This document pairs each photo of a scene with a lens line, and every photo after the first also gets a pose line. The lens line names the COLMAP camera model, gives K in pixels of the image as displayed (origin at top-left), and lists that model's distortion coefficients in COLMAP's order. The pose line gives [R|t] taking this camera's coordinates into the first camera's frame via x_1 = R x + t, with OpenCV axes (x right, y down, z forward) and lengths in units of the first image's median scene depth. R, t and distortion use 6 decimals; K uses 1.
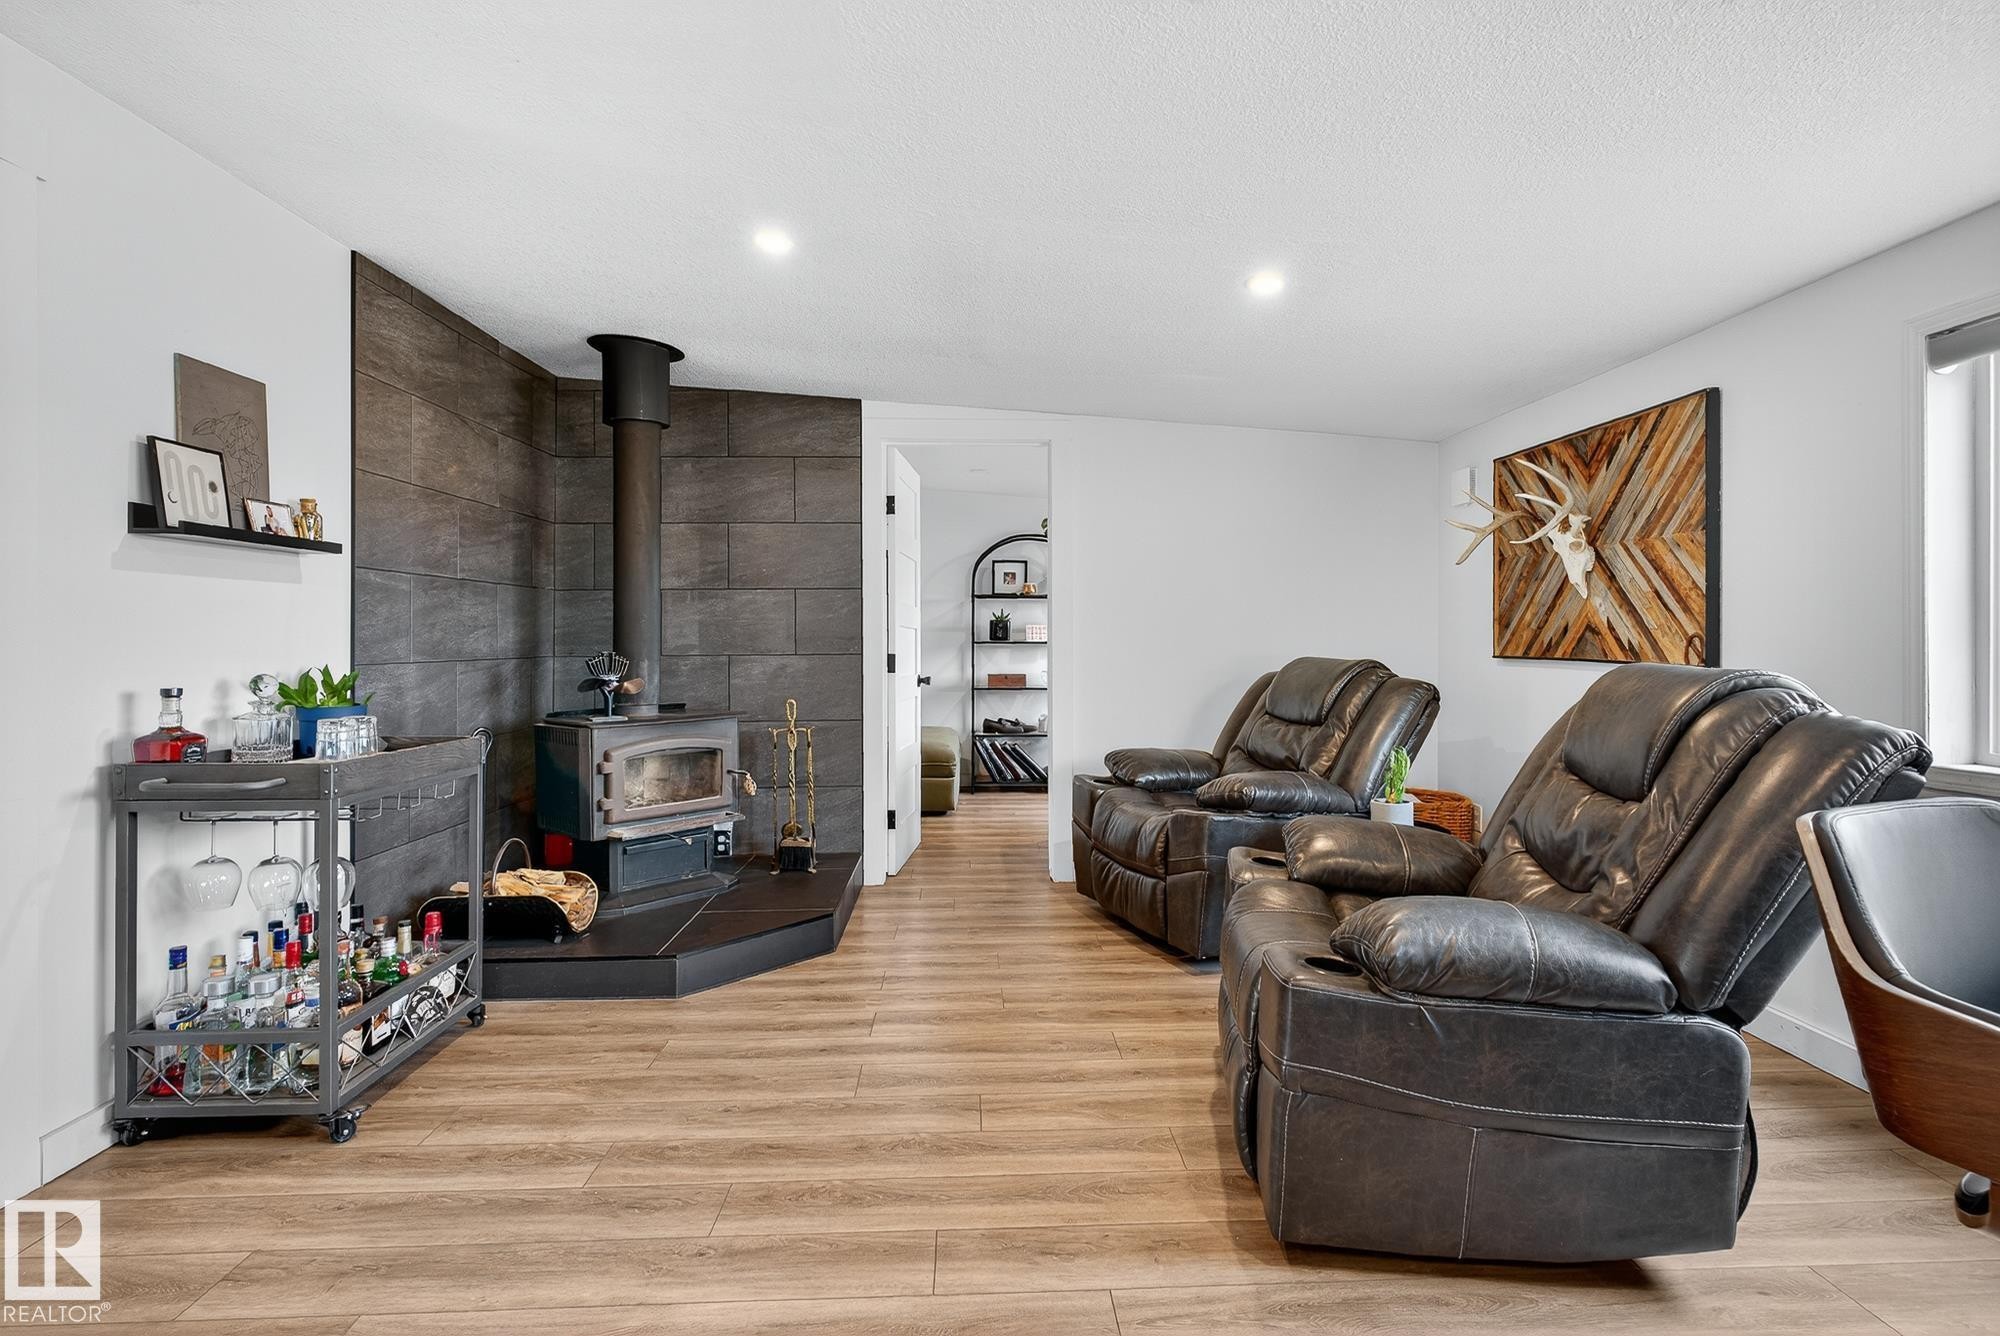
lens RADIAL K [[950.7, 0, 1000.0], [0, 950.7, 668.0], [0, 0, 1]] dist [-0.003128, -0.000725]
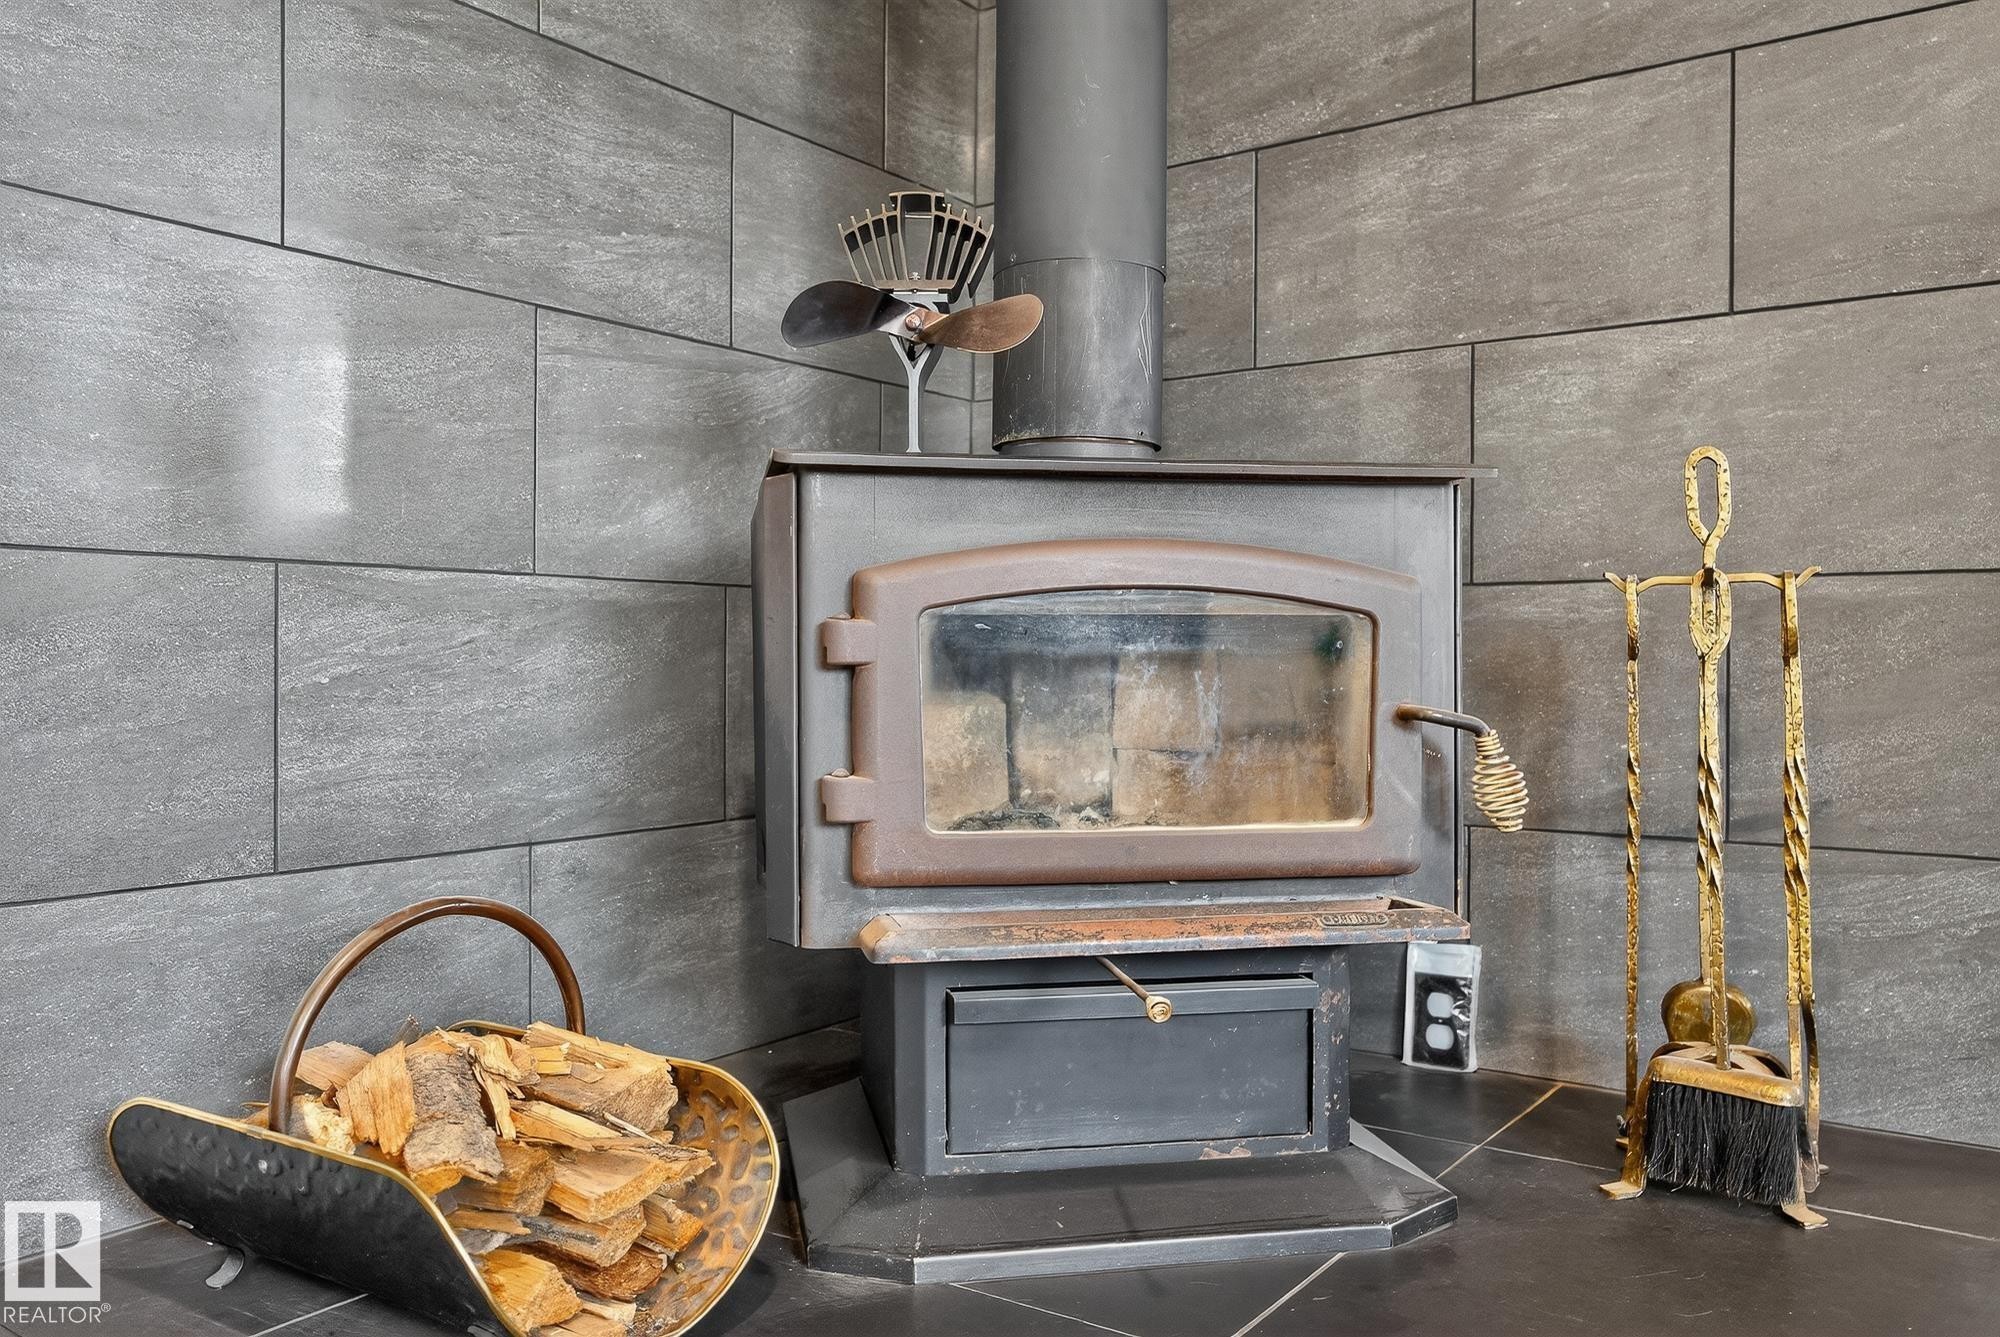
lens RADIAL K [[1558.3, 0, 1002.7], [0, 1558.3, 637.0], [0, 0, 1]] dist [-0.002040, 0.001218]
pose [[0.793012, 0.001293, -0.609205, -0.123959], [-0.023950, 0.999291, -0.029056, 0.093843], [0.608735, 0.037632, 0.792480, 0.591671]]
